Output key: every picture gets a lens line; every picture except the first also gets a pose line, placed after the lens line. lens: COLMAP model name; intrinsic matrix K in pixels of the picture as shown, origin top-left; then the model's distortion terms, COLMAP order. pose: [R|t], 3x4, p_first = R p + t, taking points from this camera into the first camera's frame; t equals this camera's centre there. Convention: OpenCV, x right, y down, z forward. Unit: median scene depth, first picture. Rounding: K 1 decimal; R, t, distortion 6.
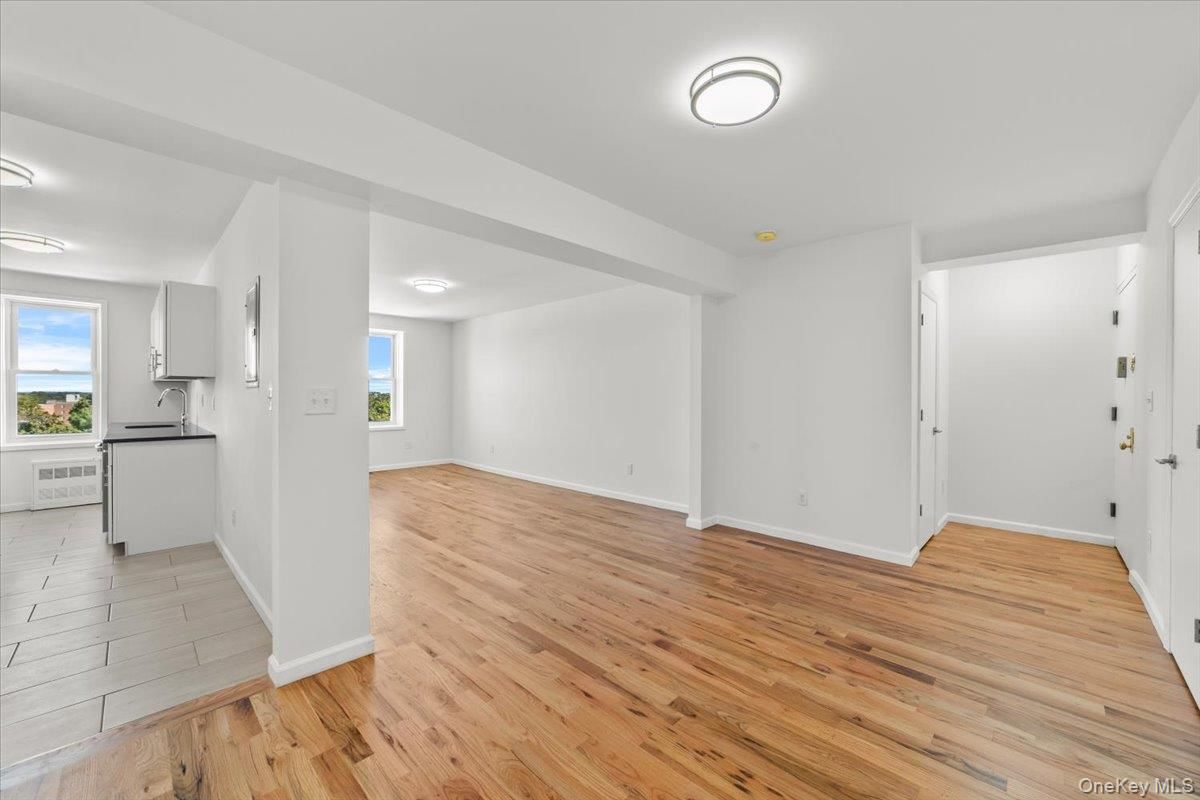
lens RADIAL K [[468.1, 0, 591.4], [0, 468.1, 396.7], [0, 0, 1]] dist [-0.010953, 0.002975]
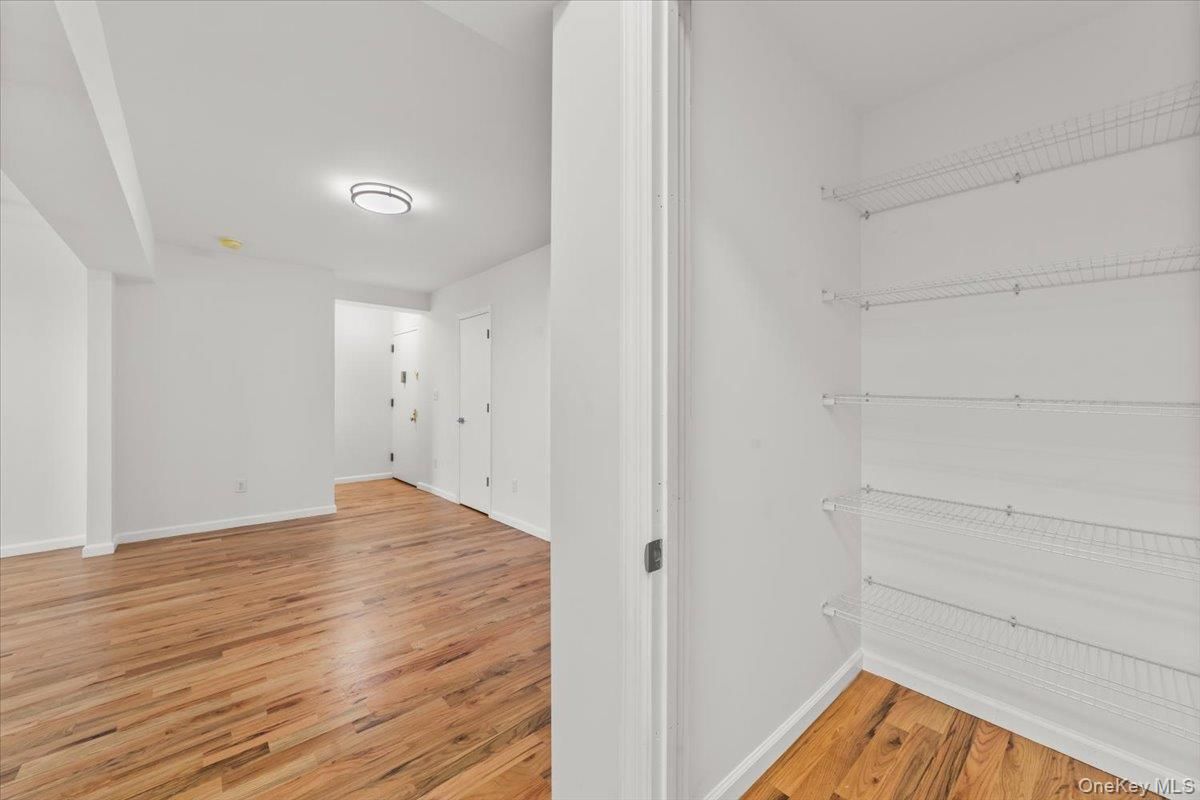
lens RADIAL K [[468.1, 0, 596.0], [0, 468.1, 396.2], [0, 0, 1]] dist [-0.010953, 0.002975]
pose [[0.077463, -0.007019, 0.996970, -0.622719], [0.004948, 0.999966, 0.006656, 0.003402], [-0.996983, 0.004417, 0.077495, 0.088409]]
